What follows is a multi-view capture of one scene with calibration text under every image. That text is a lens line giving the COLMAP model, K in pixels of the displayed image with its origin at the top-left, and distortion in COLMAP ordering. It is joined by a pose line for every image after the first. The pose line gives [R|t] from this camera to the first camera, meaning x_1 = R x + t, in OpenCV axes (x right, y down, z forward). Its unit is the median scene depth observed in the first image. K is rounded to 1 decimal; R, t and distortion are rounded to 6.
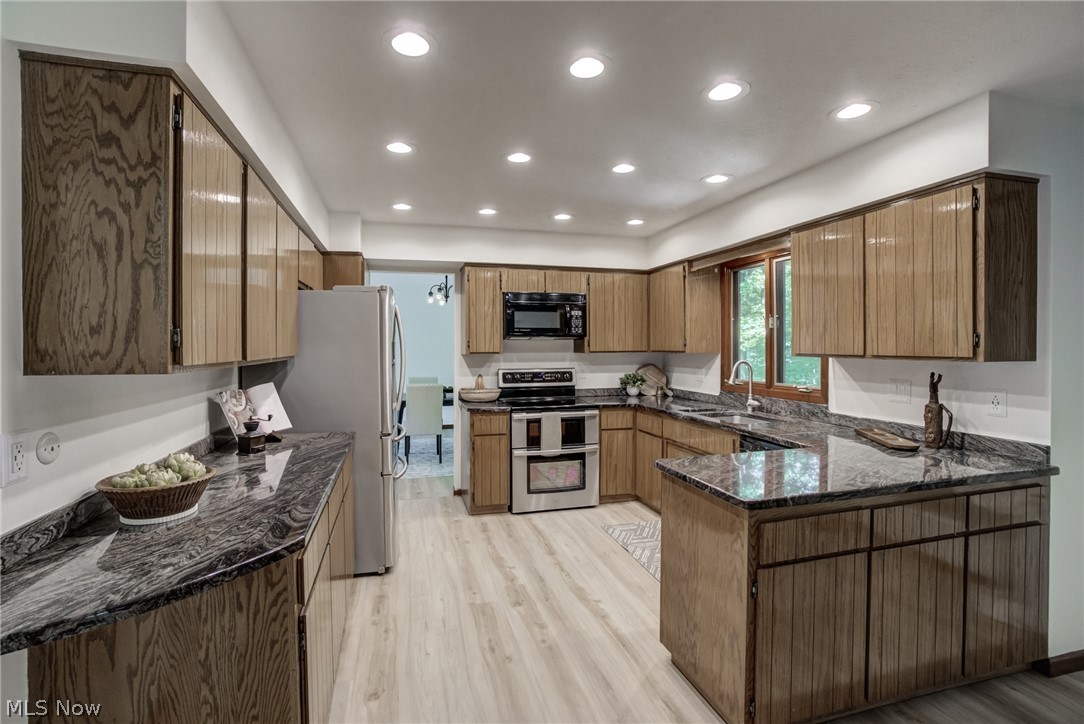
lens RADIAL K [[490.1, 0, 525.3], [0, 490.1, 351.5], [0, 0, 1]] dist [-0.027786, 0.000649]
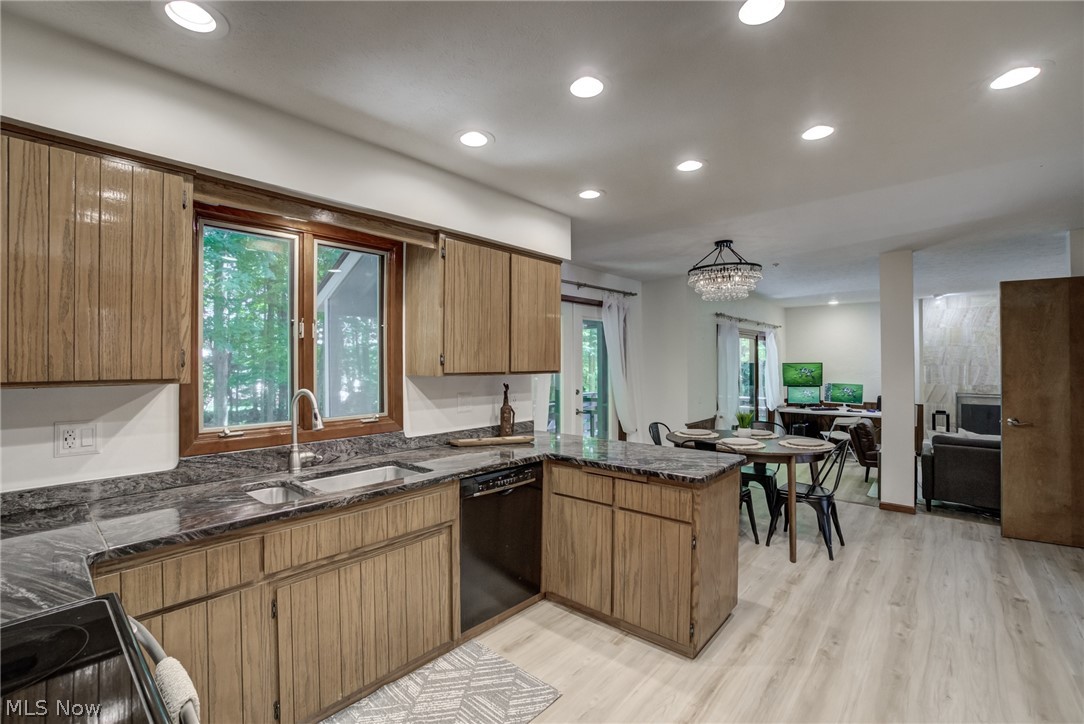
lens RADIAL K [[470.5, 0, 542.0], [0, 470.5, 362.0], [0, 0, 1]] dist [-0.030538, -0.000038]
pose [[-0.558104, 0.000979, 0.829771, -0.259003], [0.013055, 0.999886, 0.007601, -0.021111], [-0.829668, 0.015075, -0.558053, 1.371952]]
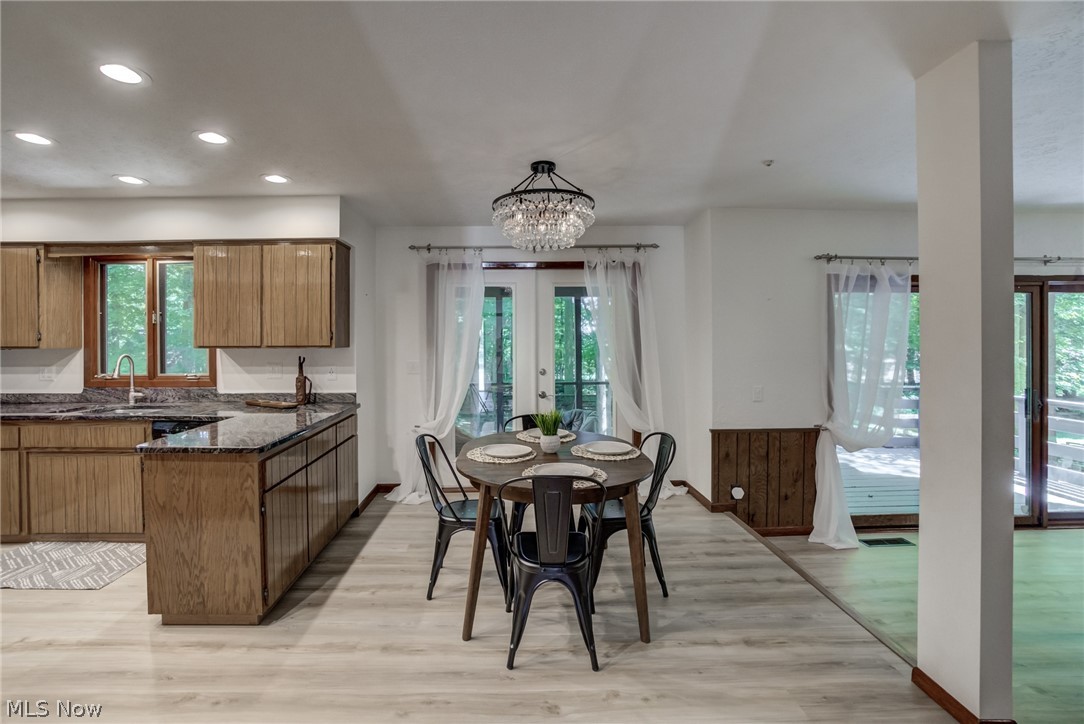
lens RADIAL K [[472.0, 0, 503.0], [0, 472.0, 344.1], [0, 0, 1]] dist [-0.009604, 0.000304]
pose [[0.259890, -0.008151, 0.965604, -0.377155], [0.016494, 0.999856, 0.004001, 0.007362], [-0.965497, 0.014887, 0.259987, -0.026766]]
